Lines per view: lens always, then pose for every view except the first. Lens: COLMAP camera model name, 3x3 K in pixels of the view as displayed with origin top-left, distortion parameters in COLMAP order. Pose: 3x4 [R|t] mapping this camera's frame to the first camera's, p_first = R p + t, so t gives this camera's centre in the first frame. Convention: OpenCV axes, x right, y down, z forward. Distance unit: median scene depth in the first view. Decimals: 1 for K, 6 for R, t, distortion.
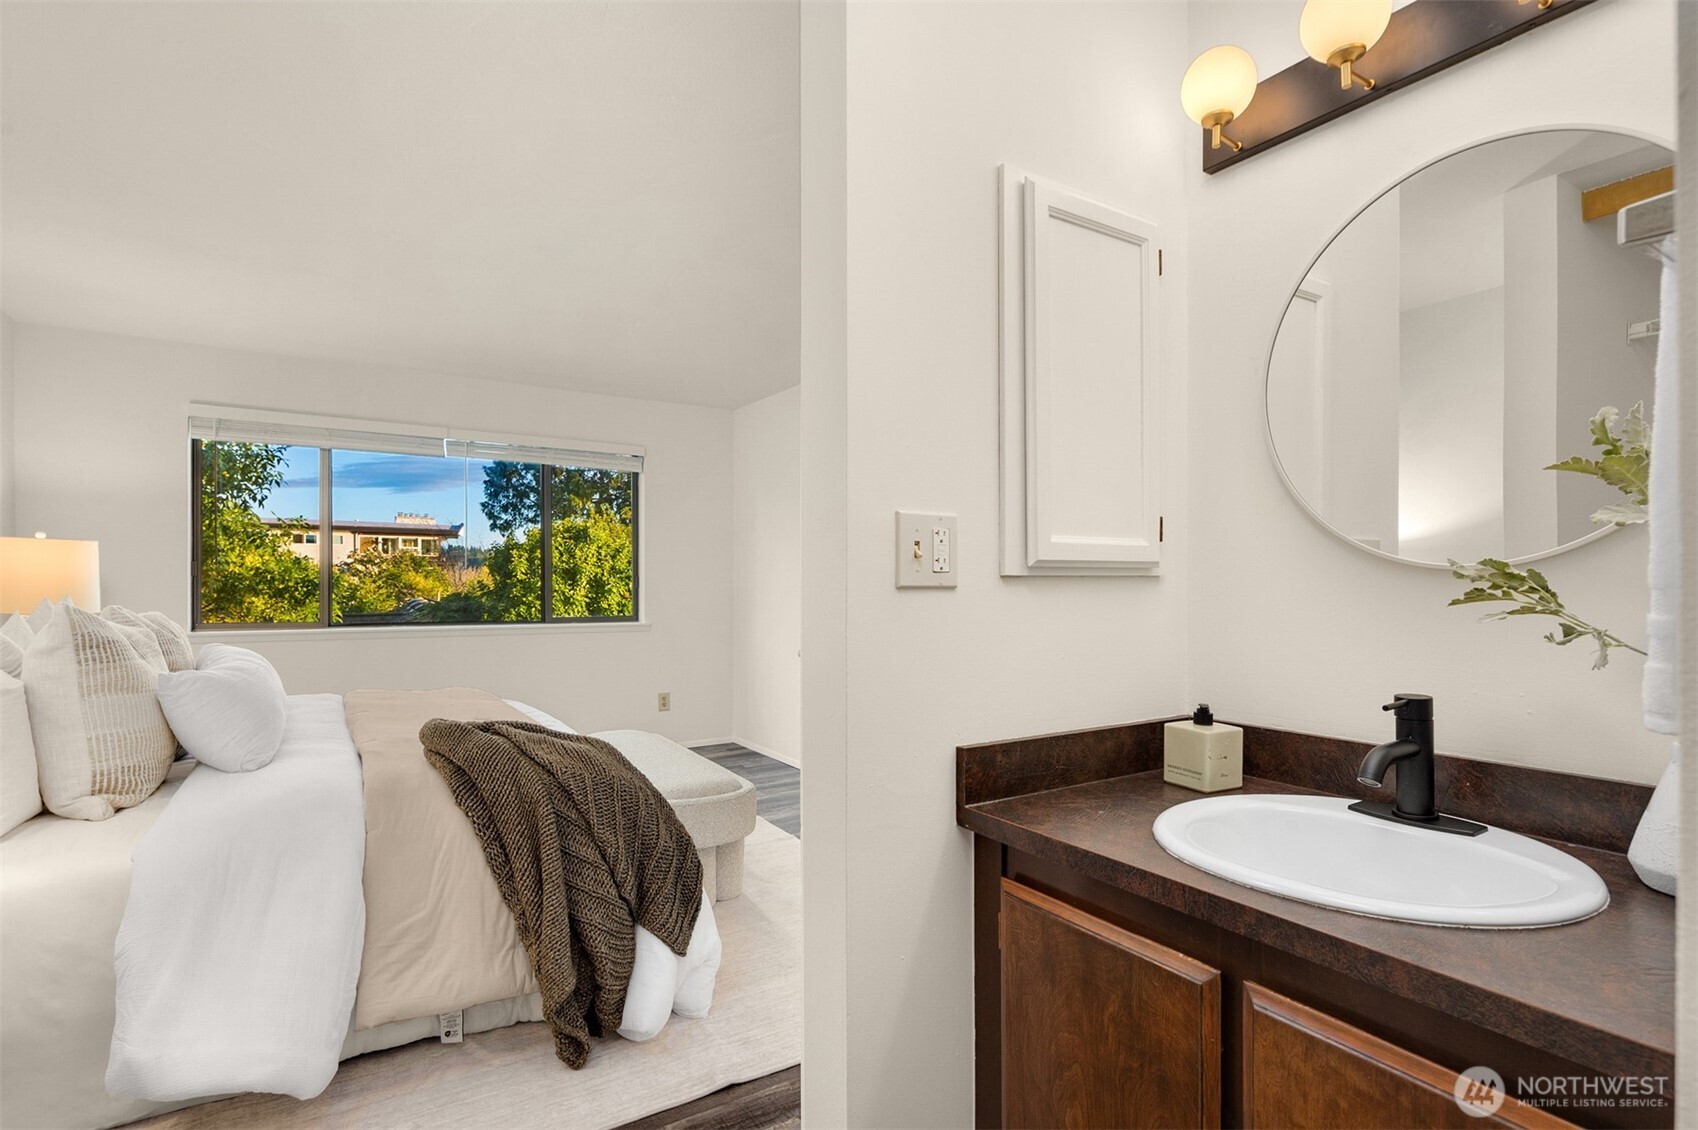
lens RADIAL K [[818.5, 0, 850.4], [0, 818.5, 583.2], [0, 0, 1]] dist [0.002645, -0.000121]
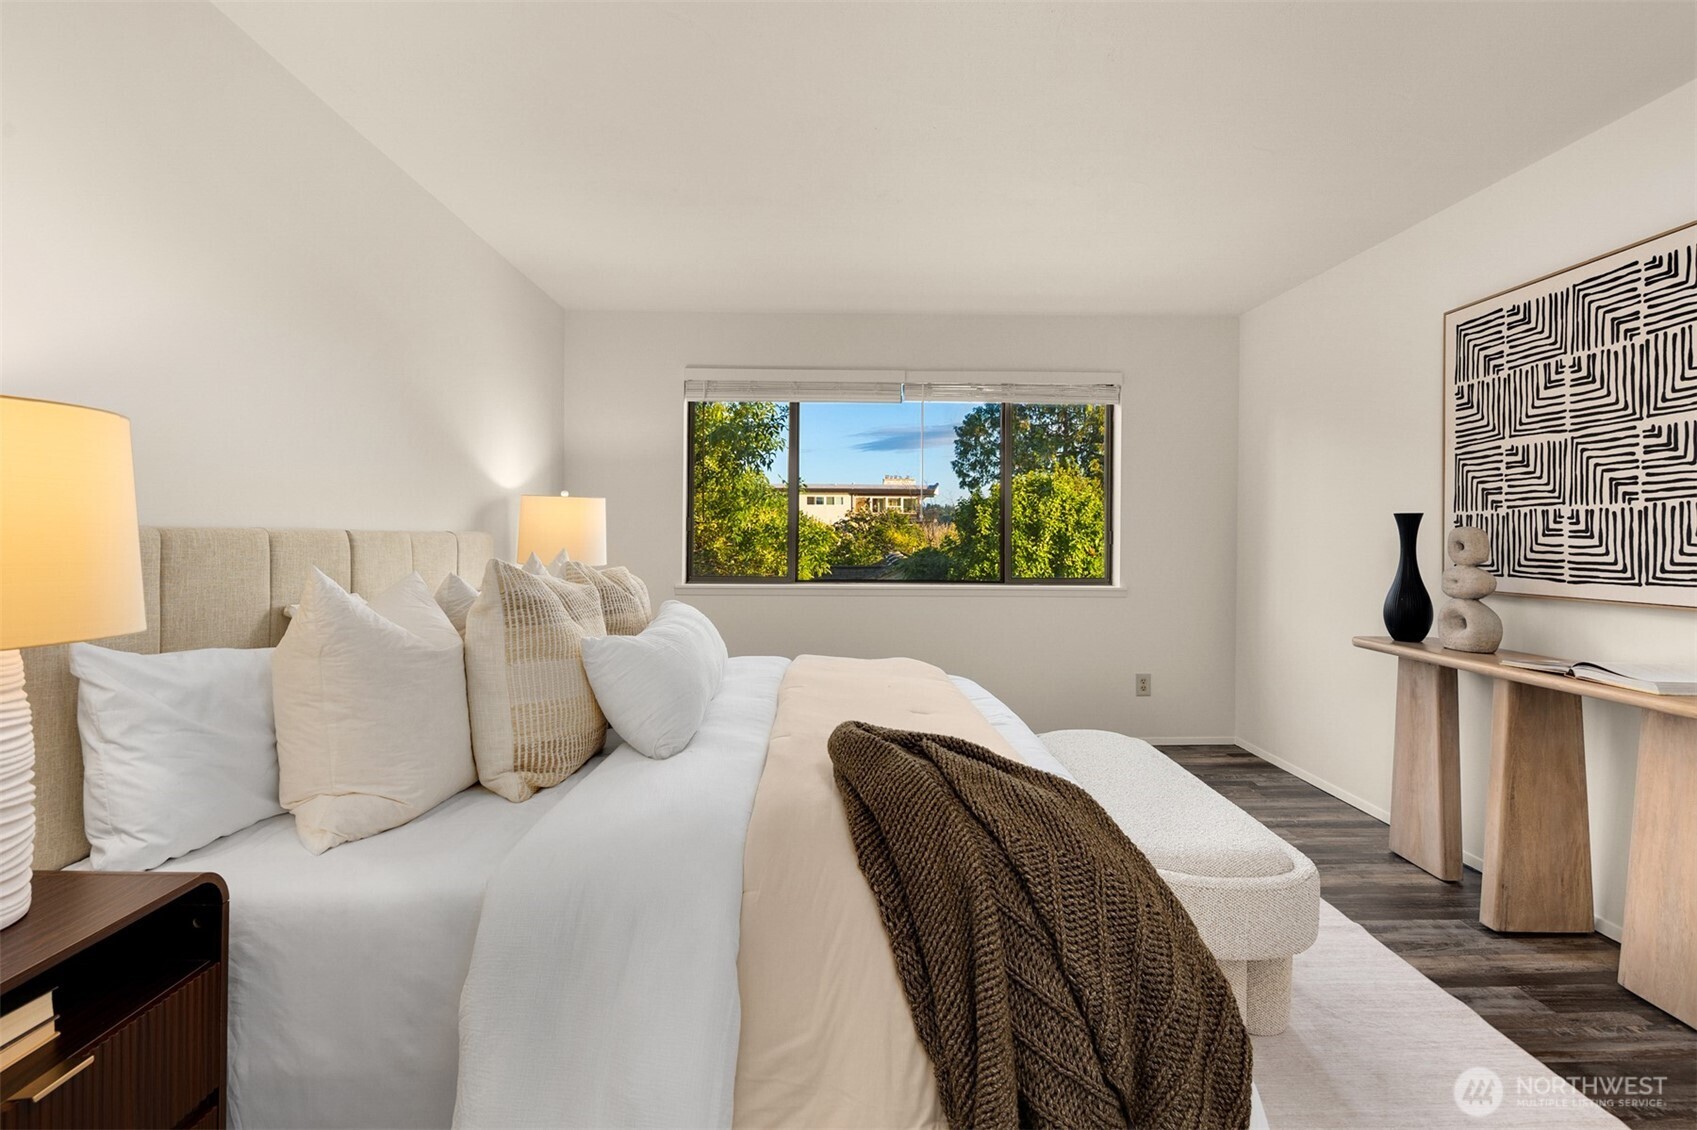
lens RADIAL K [[820.0, 0, 842.1], [0, 820.0, 562.3], [0, 0, 1]] dist [0.000419, -0.000303]
pose [[0.847471, 0.017618, -0.530550, -0.064745], [-0.002540, 0.999572, 0.029136, 0.000313], [0.530836, -0.023344, 0.847153, 0.196544]]
